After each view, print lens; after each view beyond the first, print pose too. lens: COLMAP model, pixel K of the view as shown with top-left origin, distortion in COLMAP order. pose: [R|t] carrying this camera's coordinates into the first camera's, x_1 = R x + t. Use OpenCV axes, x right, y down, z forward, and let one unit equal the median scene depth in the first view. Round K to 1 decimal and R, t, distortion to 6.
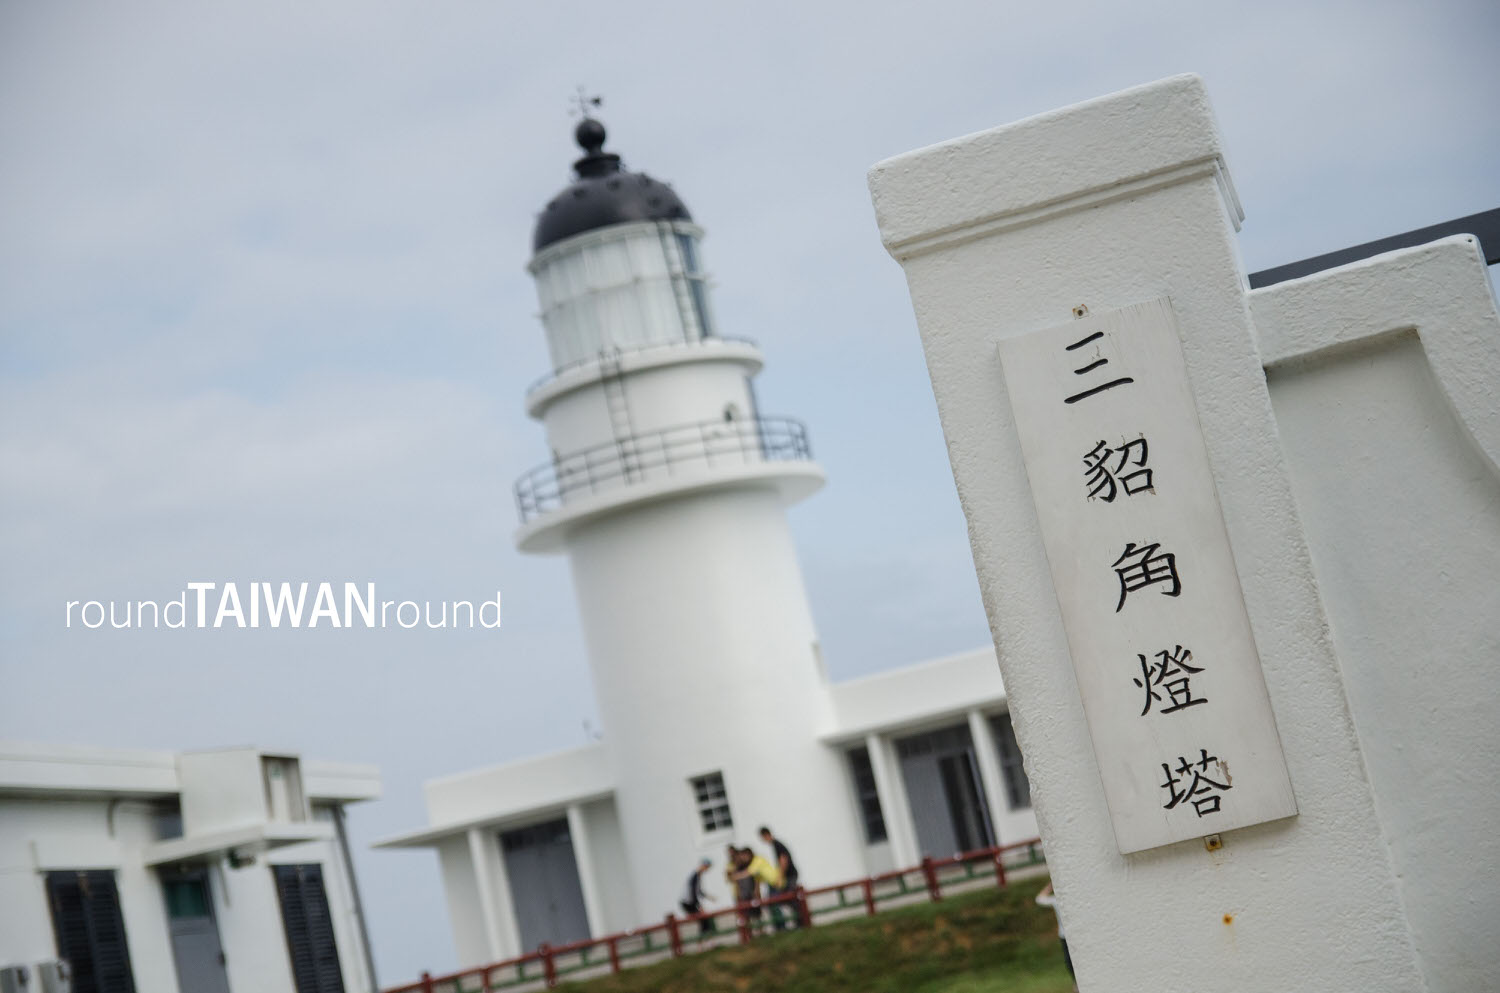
lens RADIAL K [[3025.7, 0, 750.0], [0, 3025.7, 496.5], [0, 0, 1]] dist [0.220066, 0.280149]
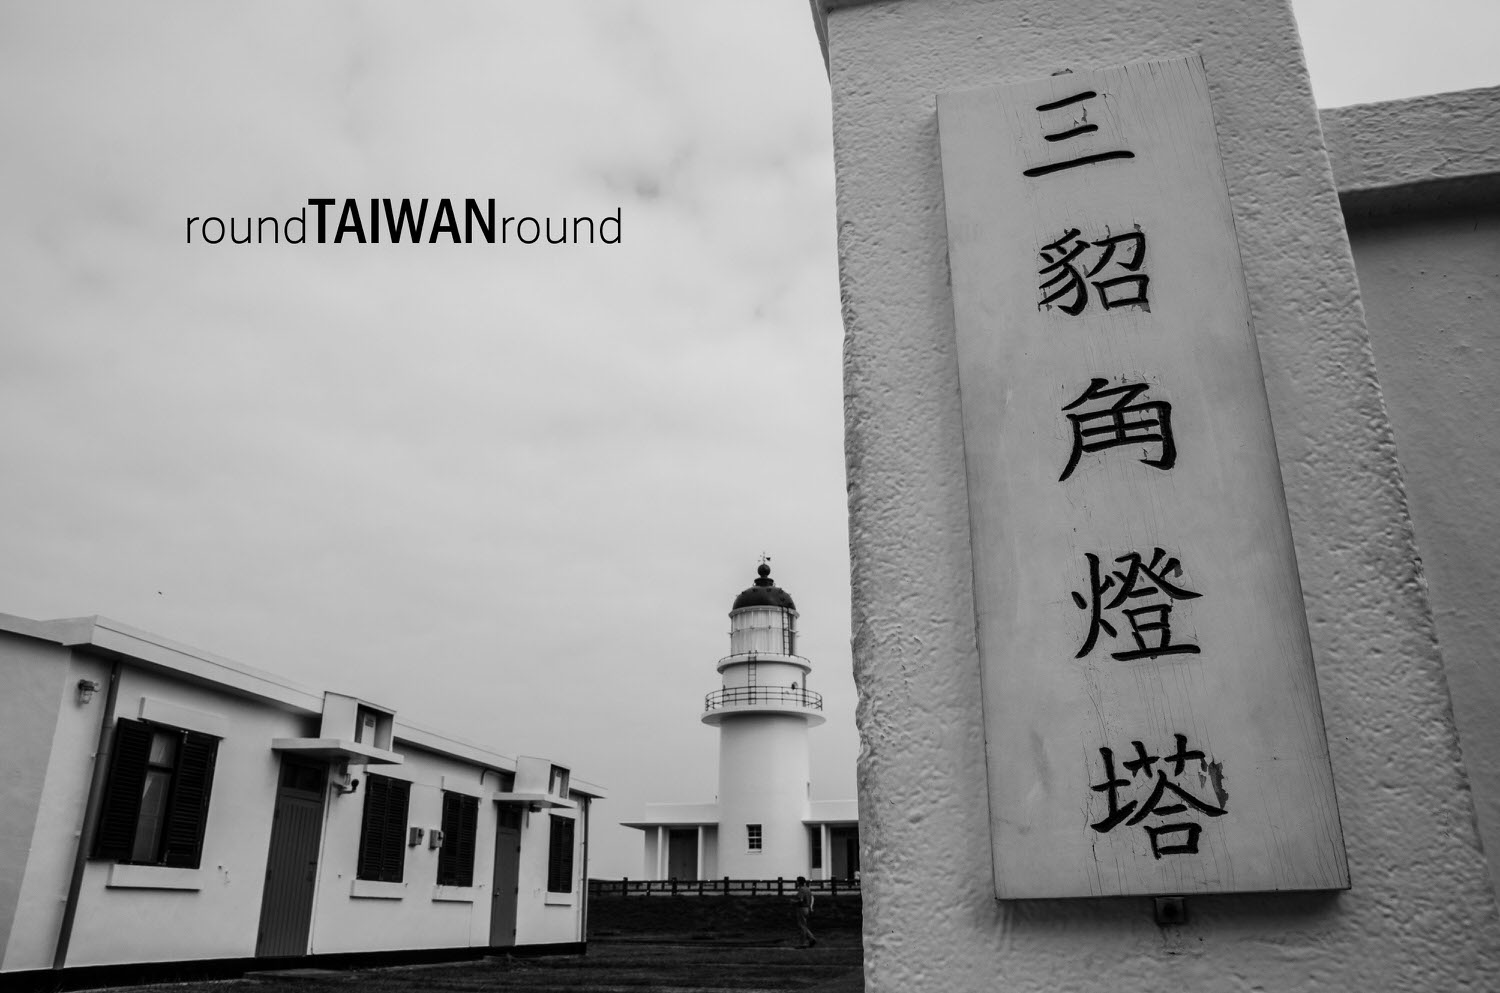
lens RADIAL K [[1112.3, 0, 750.0], [0, 1112.3, 496.5], [0, 0, 1]] dist [-0.108808, 0.096109]
pose [[0.976576, 0.197580, -0.085213, 0.045266], [-0.210646, 0.958670, -0.191259, 0.053224], [0.043902, 0.204729, 0.977834, 0.442029]]
